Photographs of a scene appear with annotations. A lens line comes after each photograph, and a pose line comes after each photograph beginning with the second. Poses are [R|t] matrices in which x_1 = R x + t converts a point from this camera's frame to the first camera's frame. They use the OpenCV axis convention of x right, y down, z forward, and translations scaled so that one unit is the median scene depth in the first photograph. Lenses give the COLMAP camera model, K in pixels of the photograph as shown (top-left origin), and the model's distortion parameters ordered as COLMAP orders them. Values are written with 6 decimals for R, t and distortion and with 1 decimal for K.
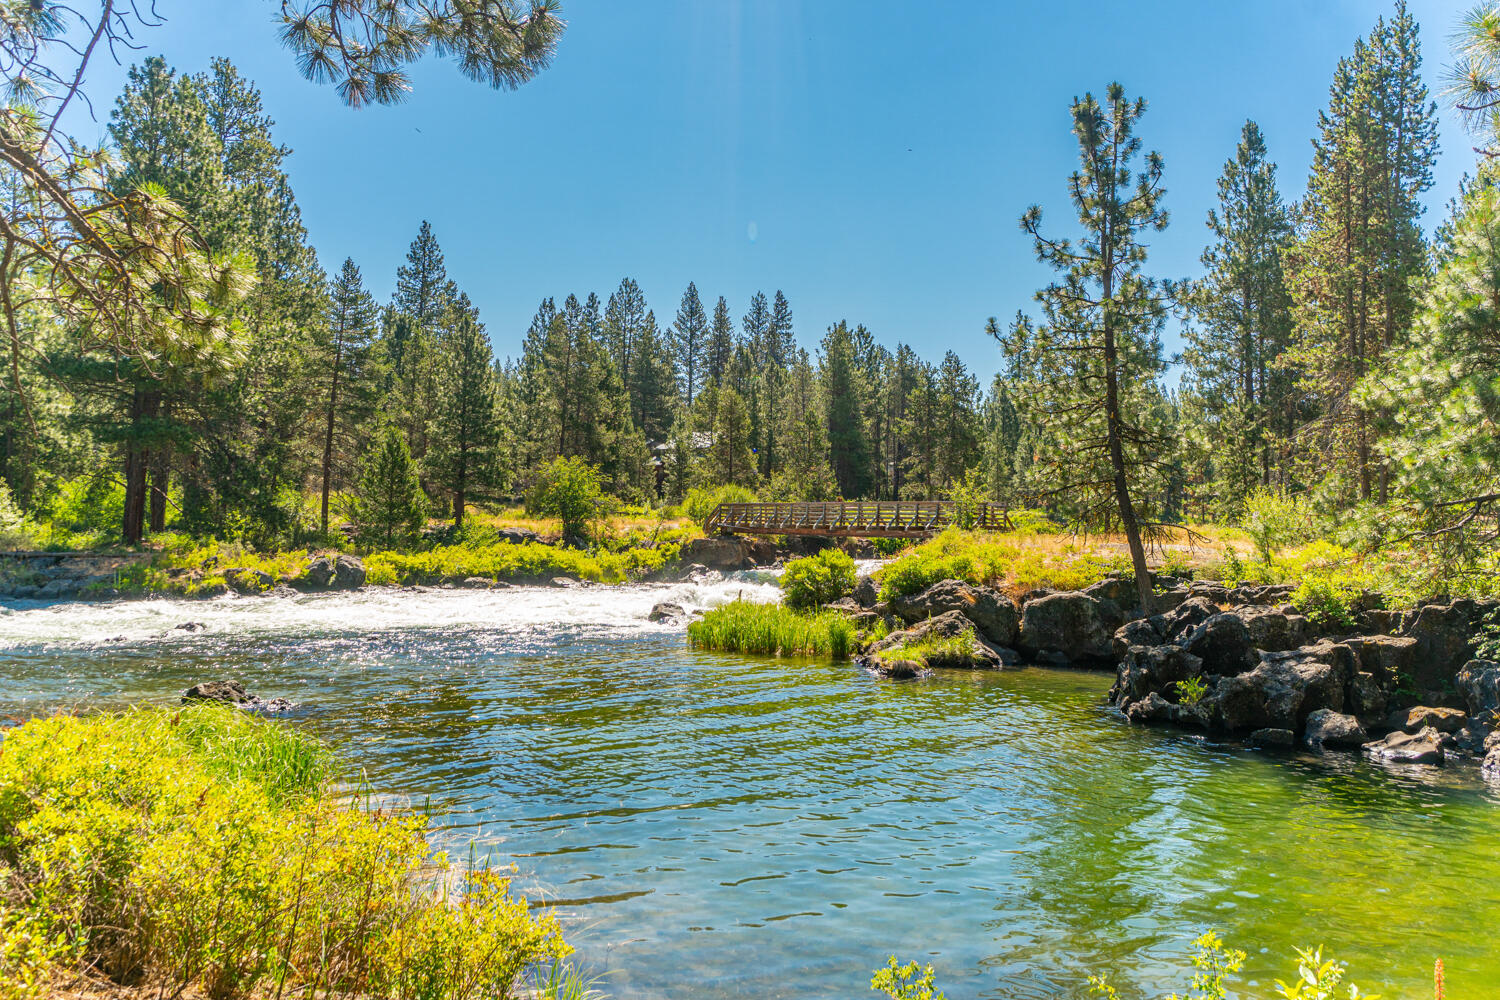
lens RADIAL K [[1156.3, 0, 751.8], [0, 1156.3, 499.3], [0, 0, 1]] dist [0.003646, -0.000537]
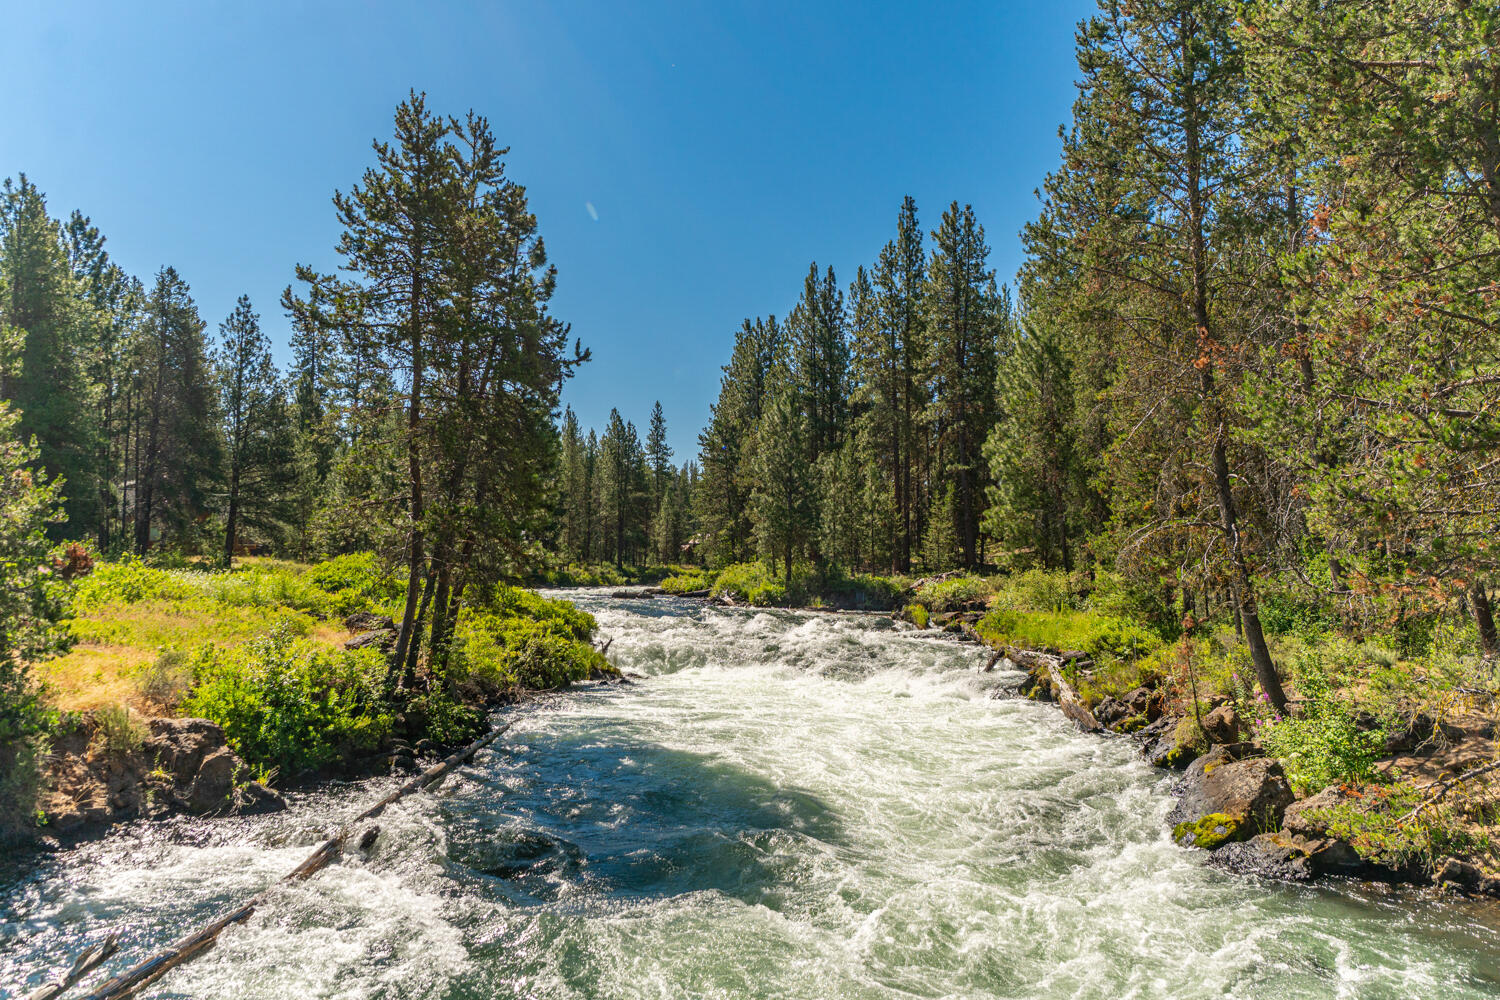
lens RADIAL K [[1156.3, 0, 750.4], [0, 1156.3, 502.6], [0, 0, 1]] dist [0.003646, -0.000537]
pose [[0.797485, 0.027812, 0.602697, 0.022853], [-0.005407, 0.999226, -0.038956, -0.001205], [-0.603314, 0.027808, 0.797019, 0.369515]]
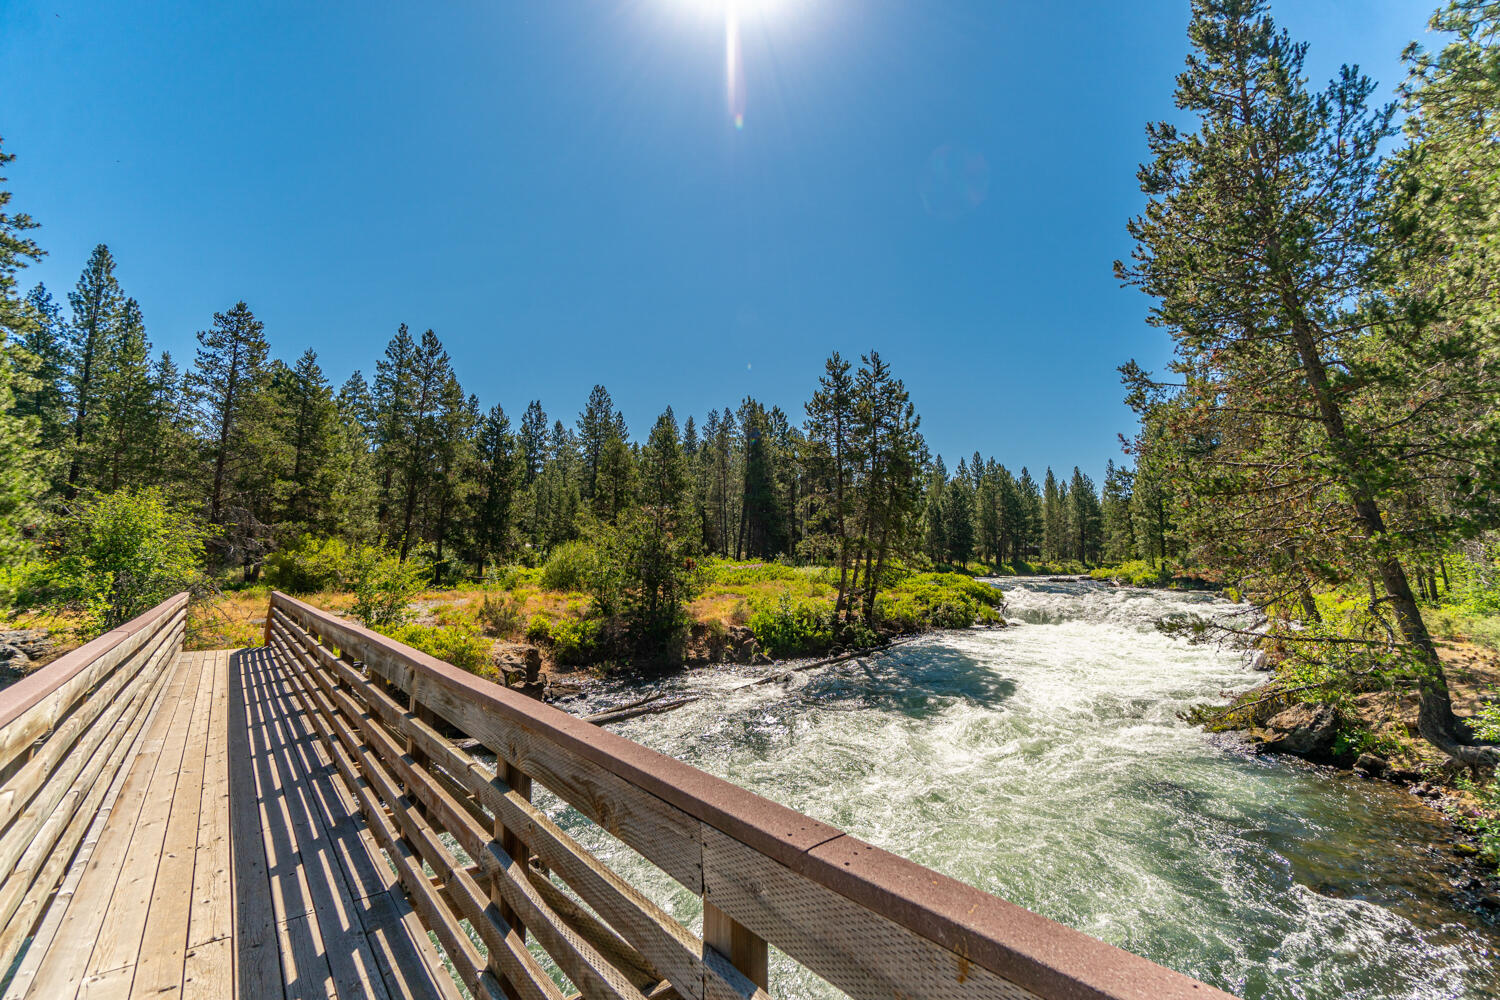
lens RADIAL K [[643.5, 0, 744.3], [0, 643.5, 502.1], [0, 0, 1]] dist [-0.003099, 0.000102]
pose [[0.999858, -0.012437, 0.011341, 0.049089], [0.013325, 0.996546, -0.081968, -0.001707], [-0.010283, 0.082108, 0.996570, 0.330345]]
